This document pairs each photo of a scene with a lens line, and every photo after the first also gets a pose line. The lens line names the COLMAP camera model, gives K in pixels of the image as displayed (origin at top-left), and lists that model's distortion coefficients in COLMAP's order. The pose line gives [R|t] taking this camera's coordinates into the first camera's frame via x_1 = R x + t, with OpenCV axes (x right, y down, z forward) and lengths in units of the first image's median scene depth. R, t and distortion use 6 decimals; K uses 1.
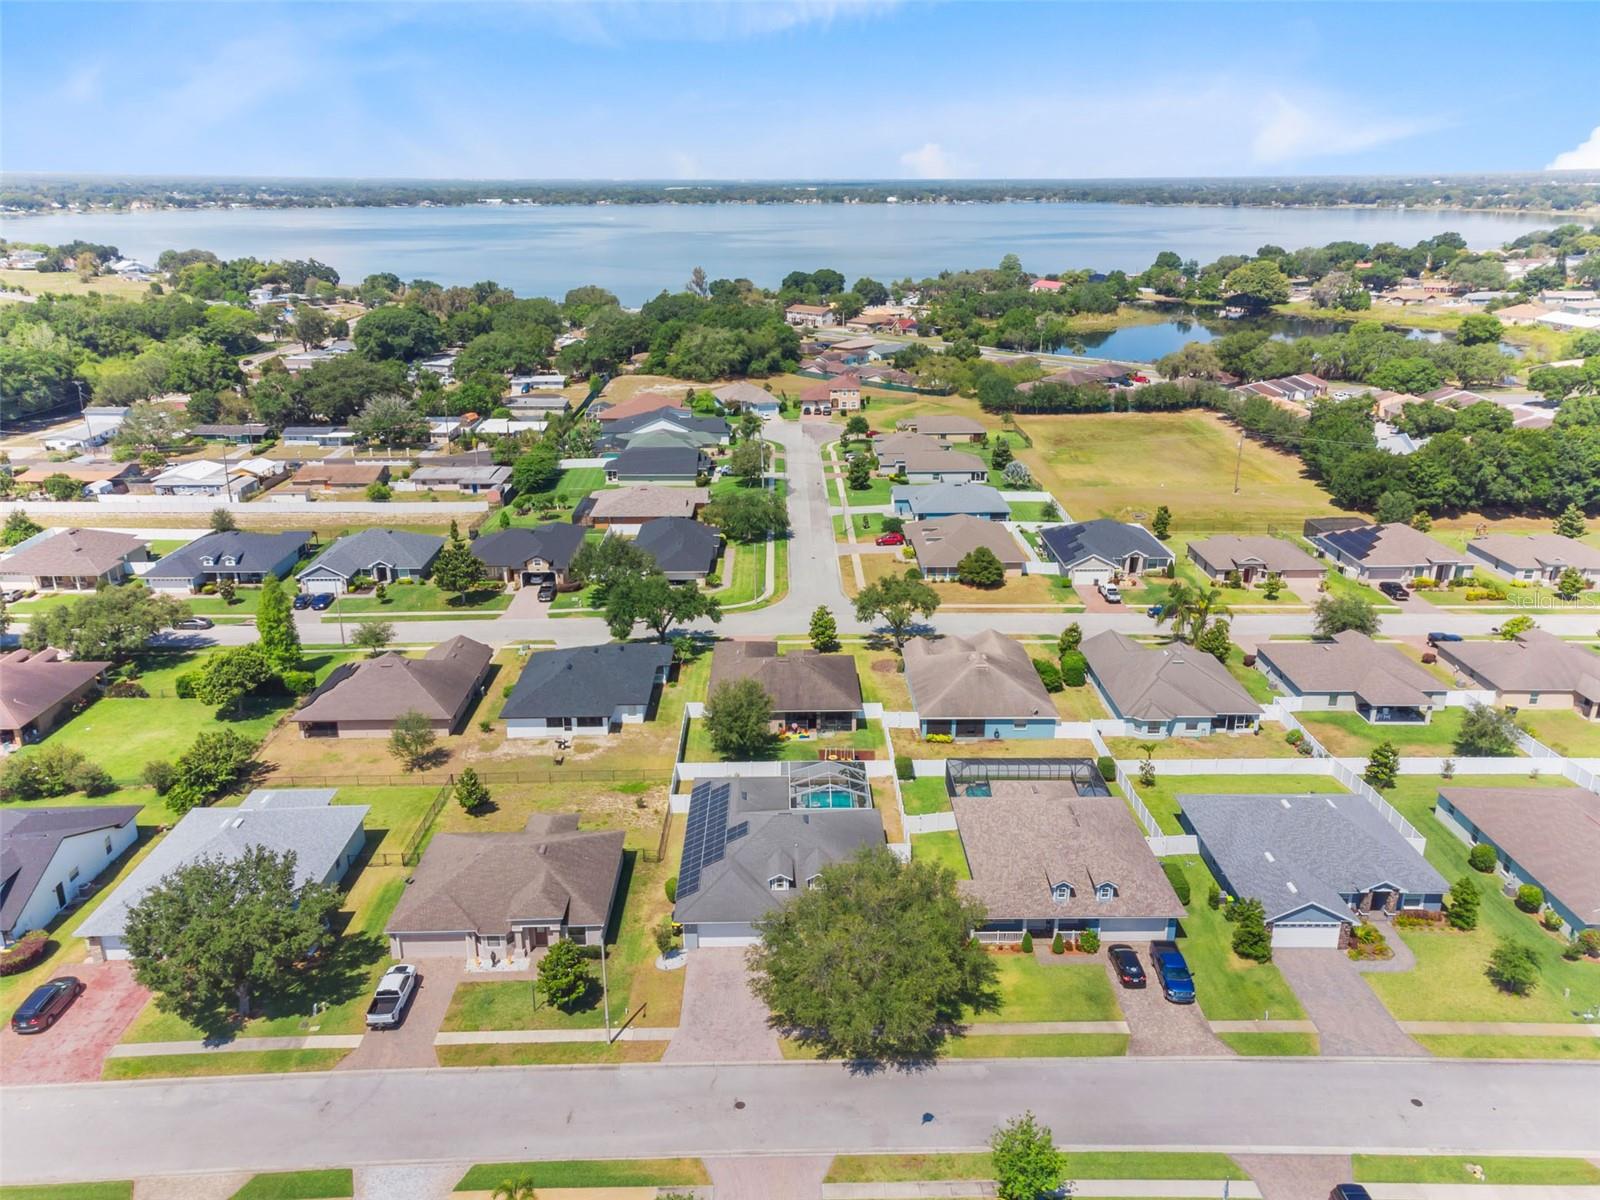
lens RADIAL K [[1198.1, 0, 800.0], [0, 1198.1, 600.0], [0, 0, 1]] dist [0.068149, 0.000036]
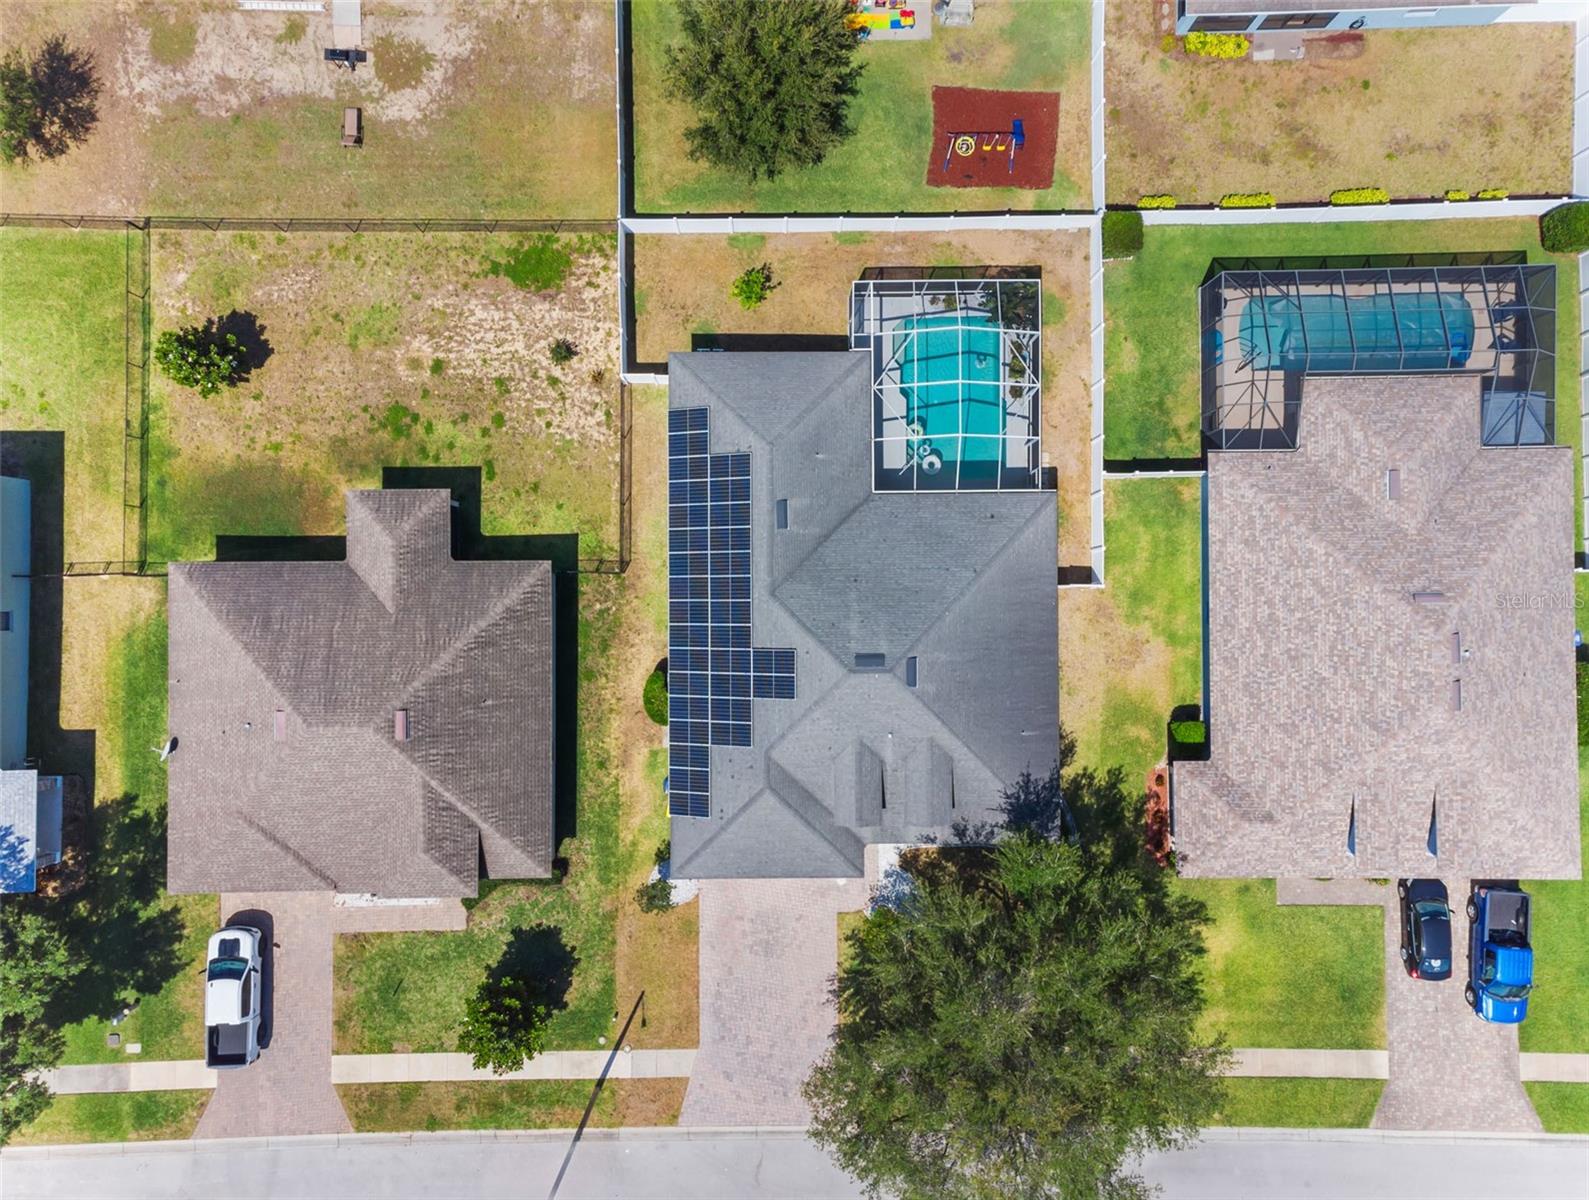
lens RADIAL K [[1179.0, 0, 794.5], [0, 1179.0, 600.0], [0, 0, 1]] dist [0.089755, 0.000048]
pose [[0.999886, 0.012703, 0.008111, -0.054038], [-0.011850, 0.330018, 0.943900, -0.330412], [0.009314, -0.943889, 0.330131, 0.976145]]
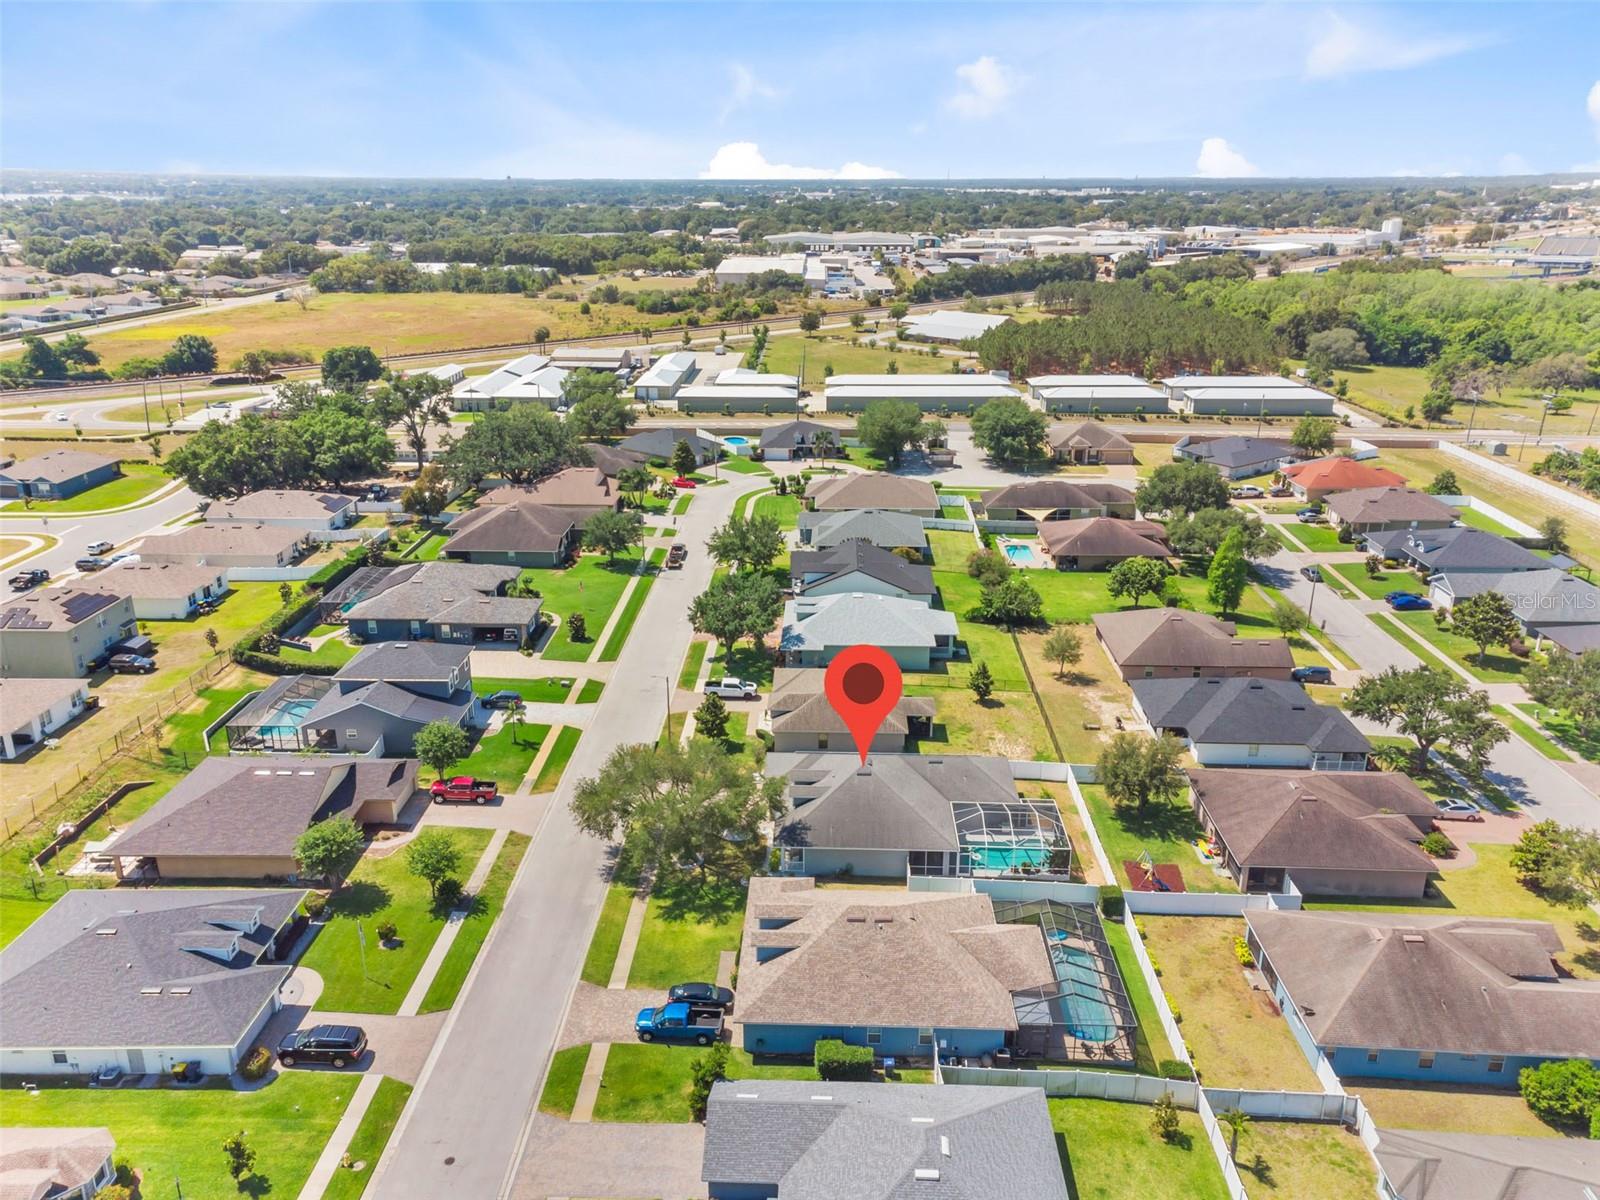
lens RADIAL K [[1187.2, 0, 800.0], [0, 1187.2, 600.0], [0, 0, 1]] dist [0.089755, 0.000048]
pose [[-0.048022, 0.342099, -0.938436, 1.080762], [-0.332918, 0.880316, 0.337948, -0.337158], [0.941732, 0.328652, 0.071616, 0.923665]]
